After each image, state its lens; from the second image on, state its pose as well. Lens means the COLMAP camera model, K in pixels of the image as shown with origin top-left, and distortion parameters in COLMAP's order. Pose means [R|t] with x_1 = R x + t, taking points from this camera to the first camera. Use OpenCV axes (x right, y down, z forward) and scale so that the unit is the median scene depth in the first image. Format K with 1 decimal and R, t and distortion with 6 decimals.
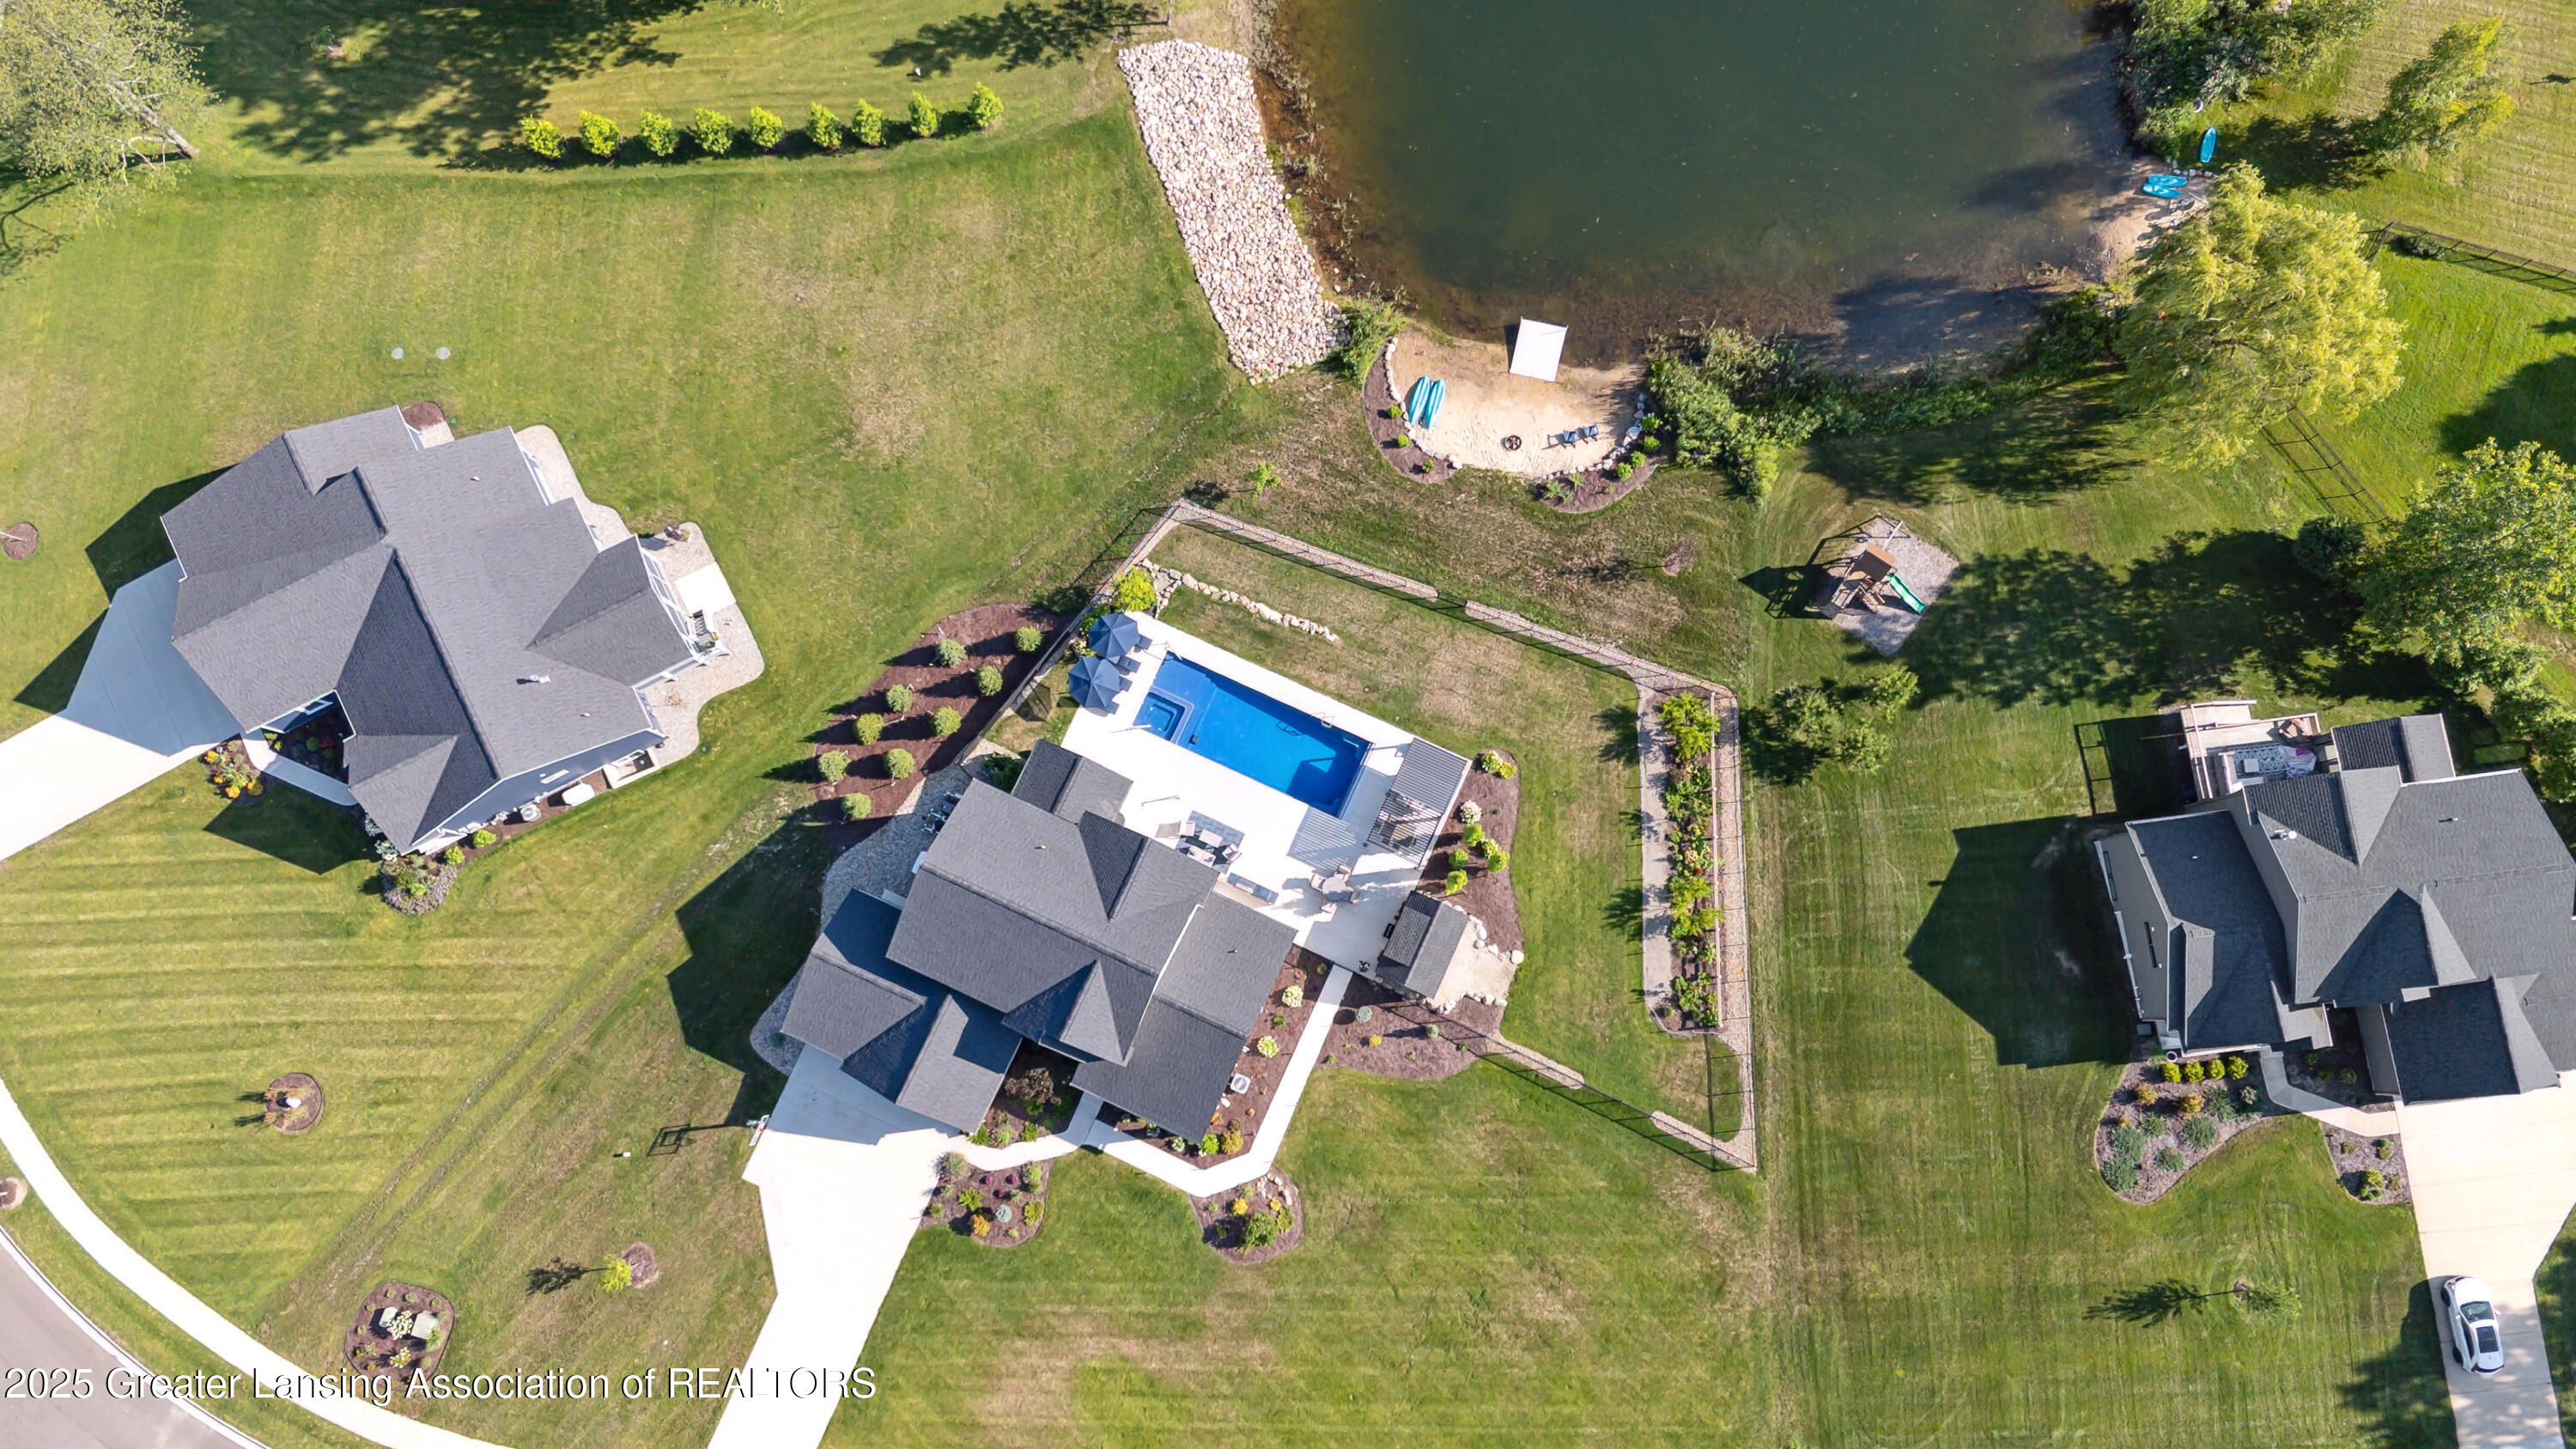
lens RADIAL K [[1902.5, 0, 1286.7], [0, 1902.5, 709.6], [0, 0, 1]] dist [0.105474, -0.131702]
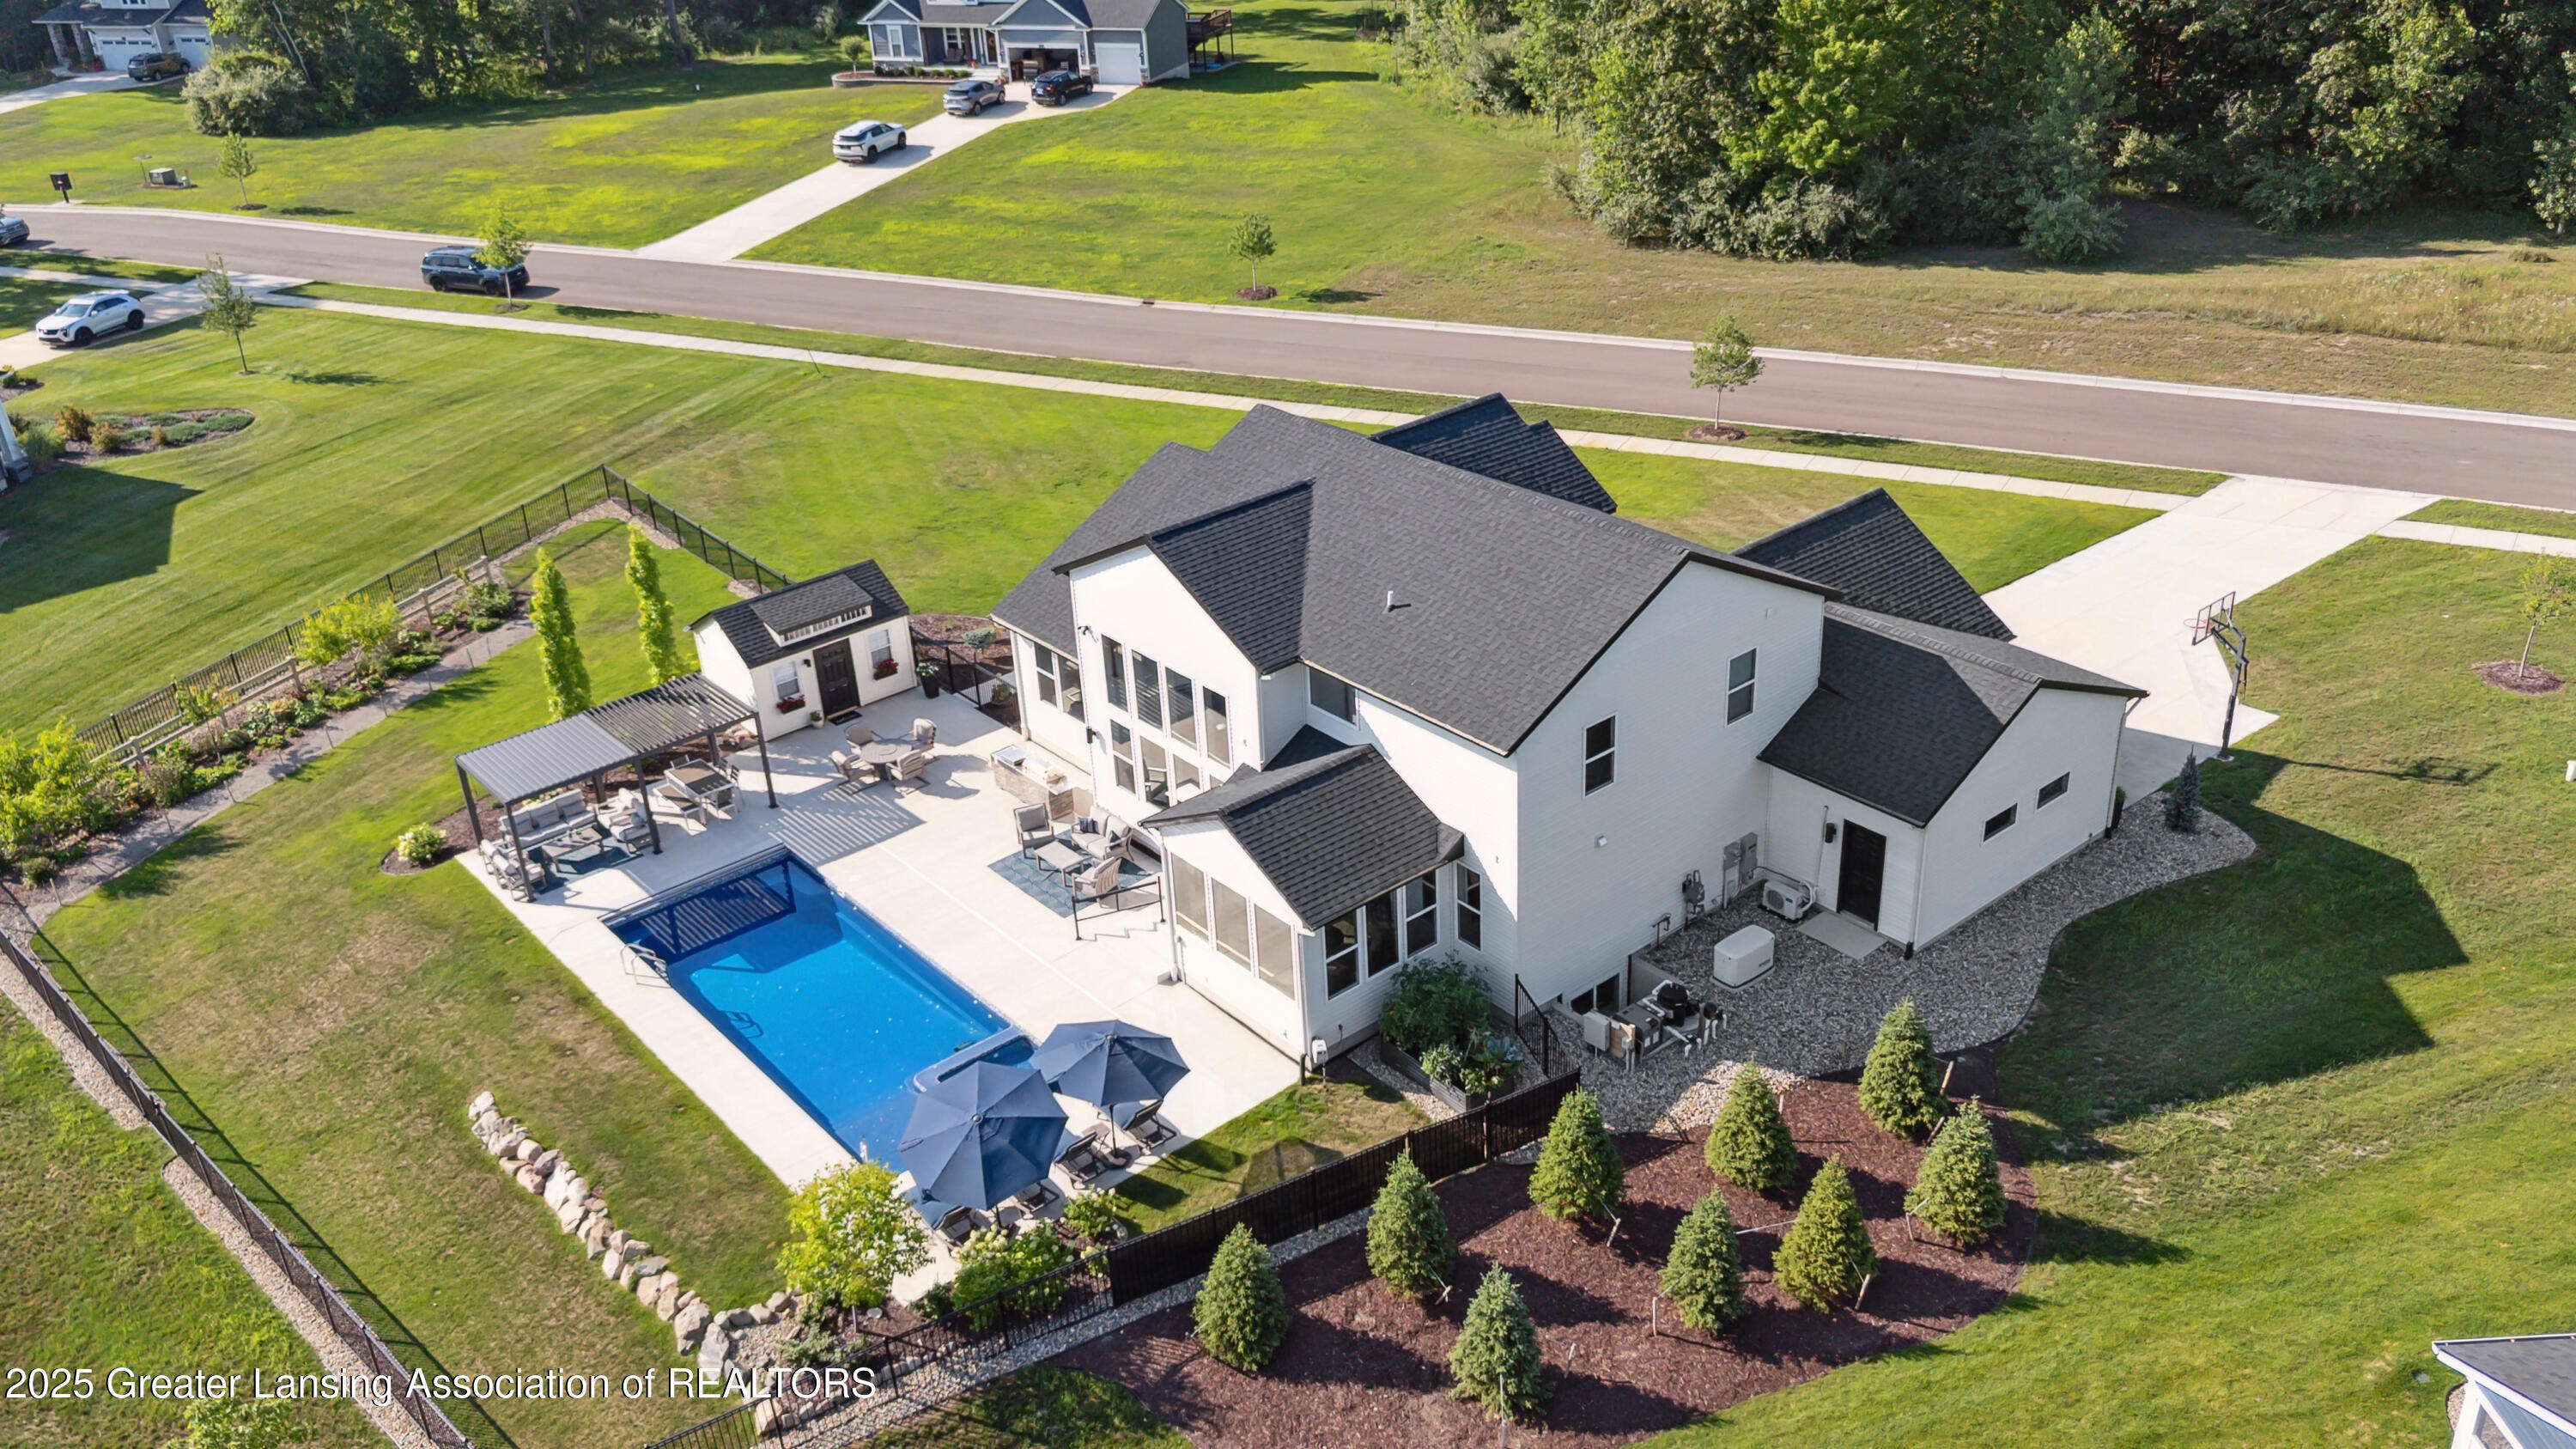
lens RADIAL K [[2072.8, 0, 1296.6], [0, 2072.8, 721.7], [0, 0, 1]] dist [0.050746, -0.006780]
pose [[-0.902694, -0.144997, 0.405116, -0.267608], [0.430222, -0.288379, 0.855422, -0.291639], [-0.007206, 0.946474, 0.322699, 0.813336]]
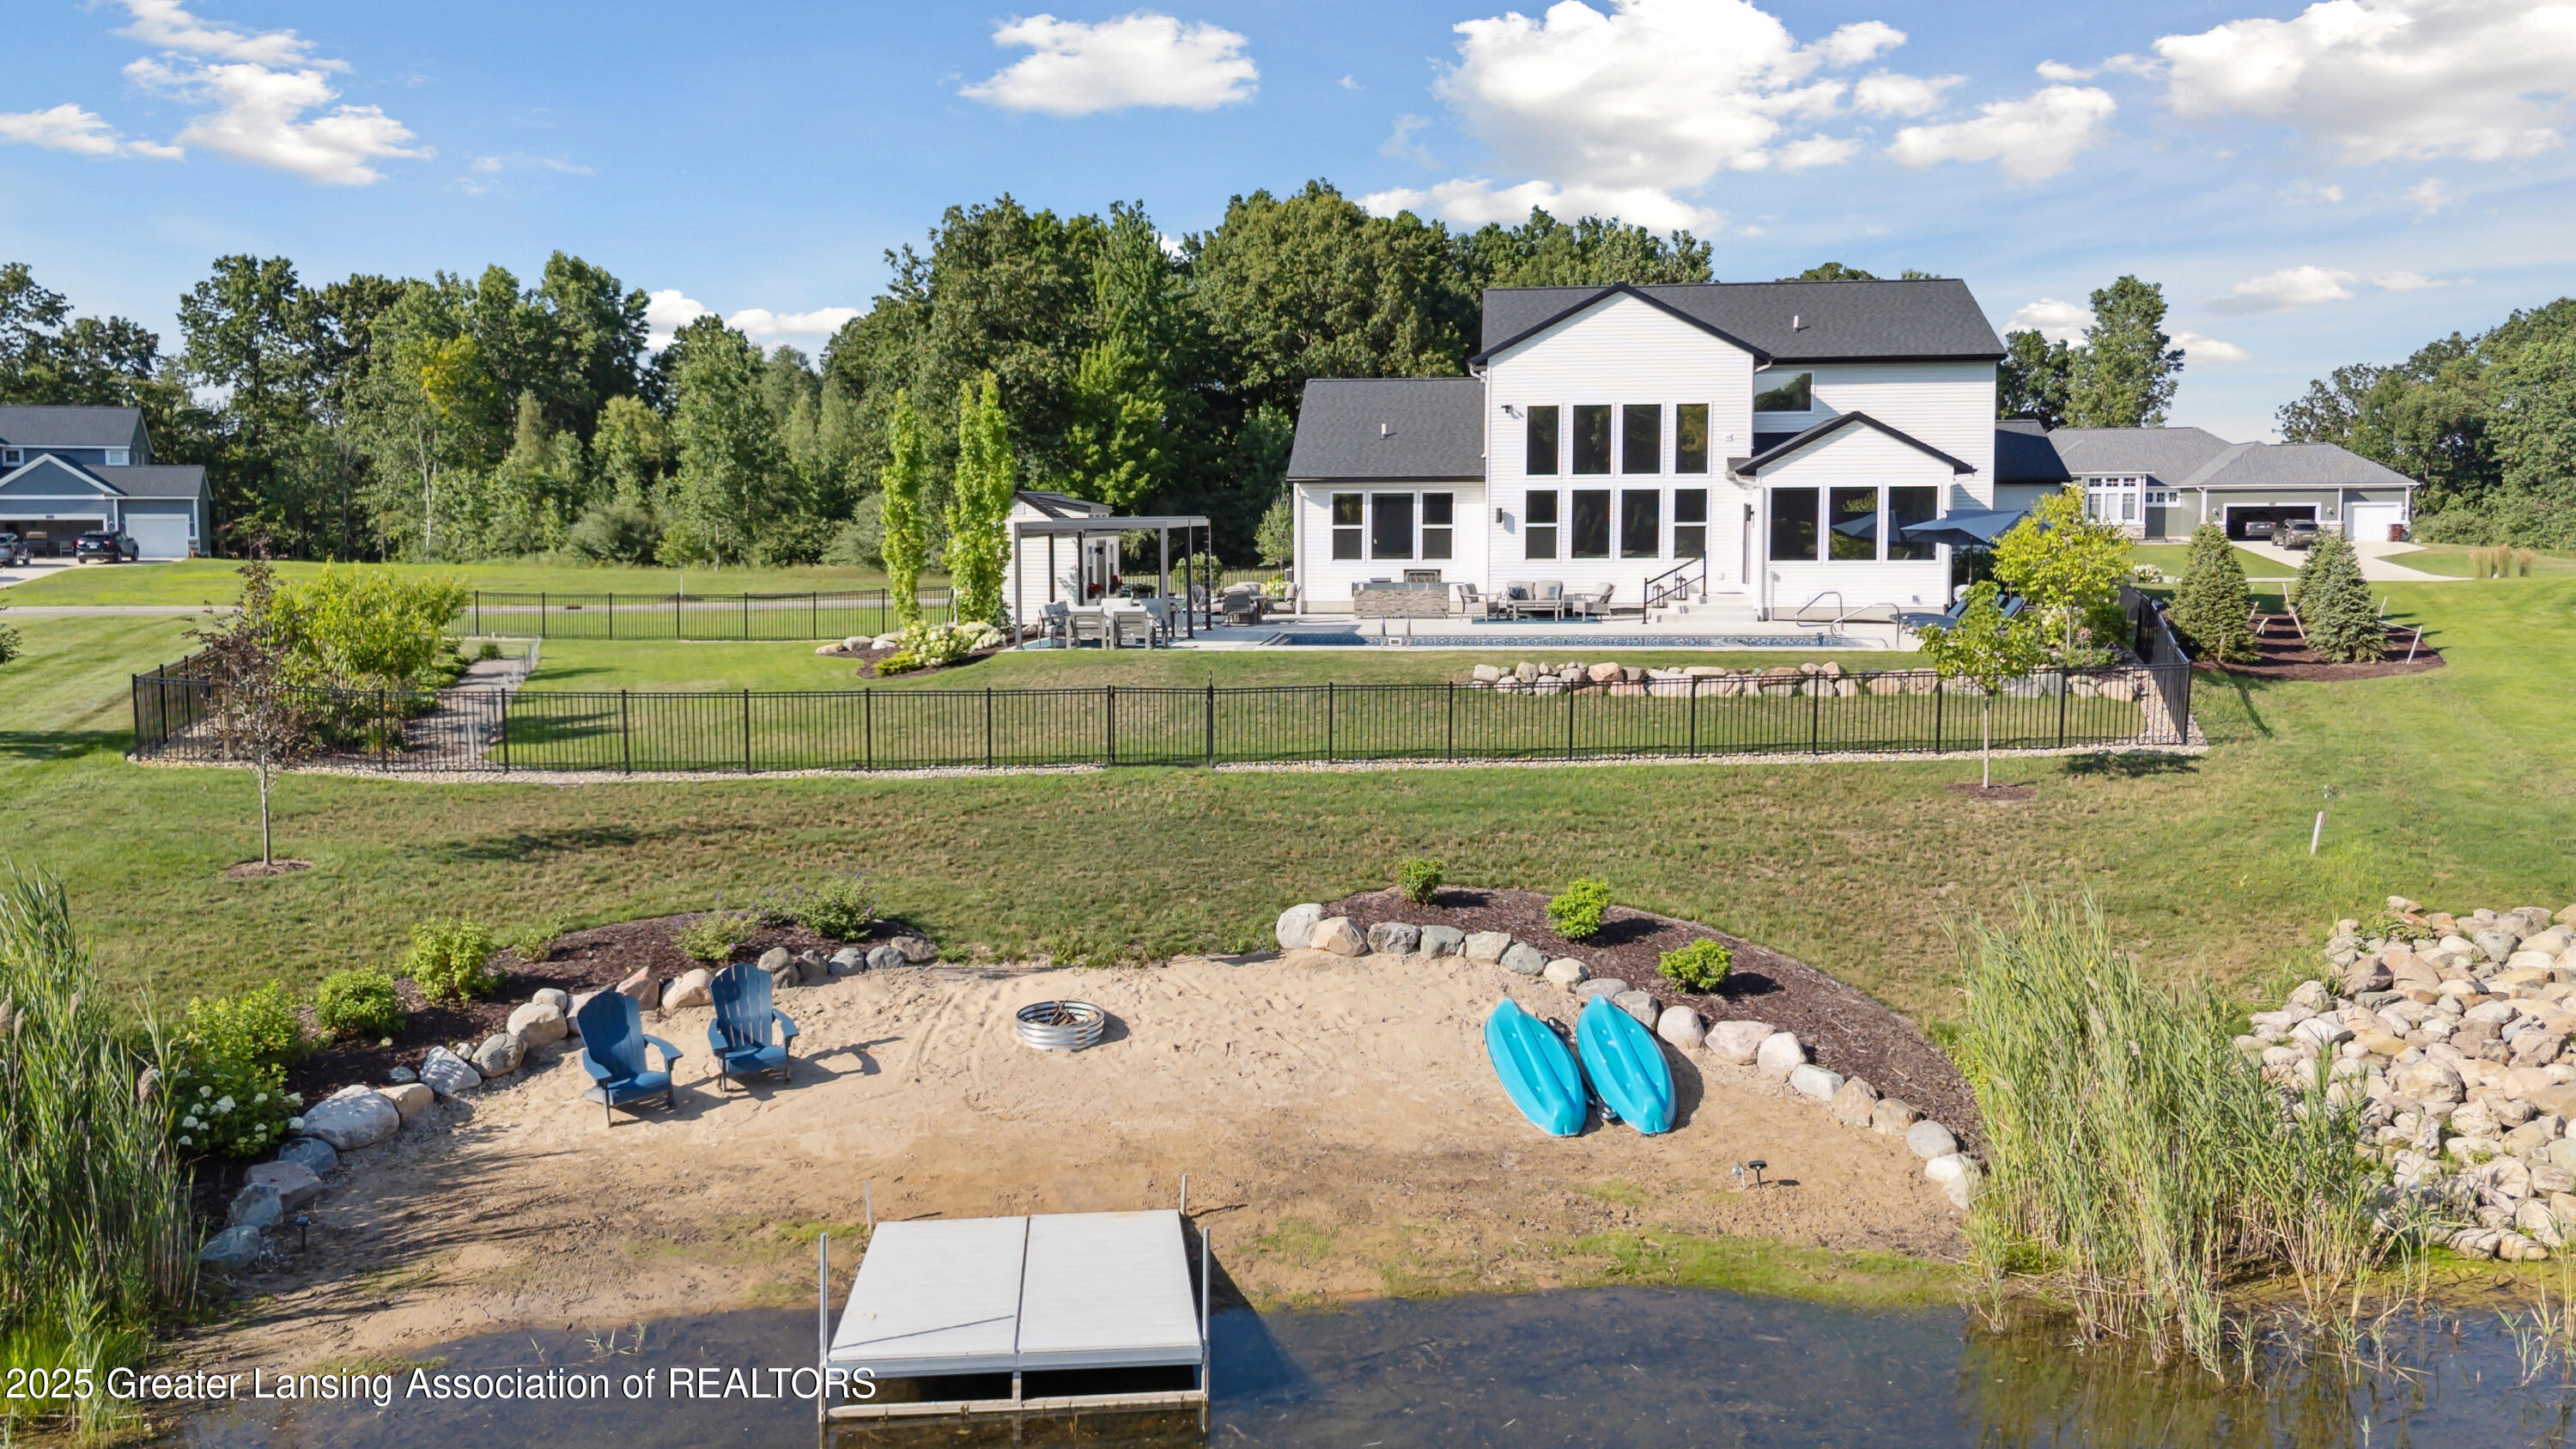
lens RADIAL K [[1902.5, 0, 1286.7], [0, 1902.5, 709.6], [0, 0, 1]] dist [0.105474, -0.131702]
pose [[-0.945488, 0.047712, -0.322143, 0.165295], [-0.318931, 0.064340, 0.945591, -0.344374], [0.065843, 0.996787, -0.045616, 1.031499]]
